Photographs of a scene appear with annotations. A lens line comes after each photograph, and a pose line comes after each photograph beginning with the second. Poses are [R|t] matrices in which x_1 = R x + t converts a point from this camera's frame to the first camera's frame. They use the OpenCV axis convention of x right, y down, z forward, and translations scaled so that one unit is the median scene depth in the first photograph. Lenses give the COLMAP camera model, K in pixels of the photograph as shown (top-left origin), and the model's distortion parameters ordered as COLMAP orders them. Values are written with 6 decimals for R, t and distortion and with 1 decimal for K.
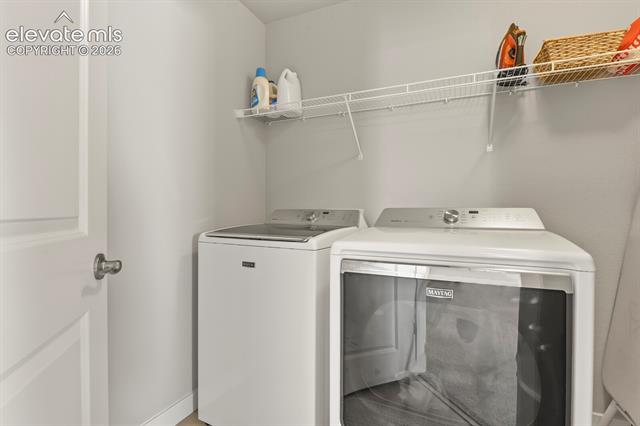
lens RADIAL K [[311.7, 0, 320.9], [0, 311.7, 213.2], [0, 0, 1]] dist [0.002584, -0.000272]
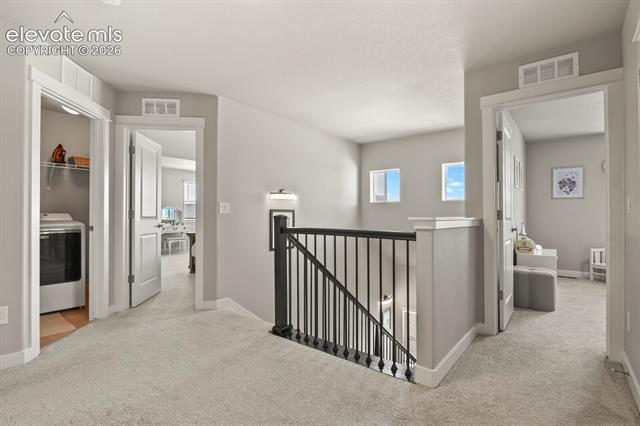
lens RADIAL K [[311.7, 0, 318.0], [0, 311.7, 214.8], [0, 0, 1]] dist [0.002584, -0.000272]
pose [[0.259528, 0.004521, 0.965725, -1.477483], [-0.000336, 0.999989, -0.004592, 0.008293], [-0.965735, 0.000867, 0.259527, -1.936722]]
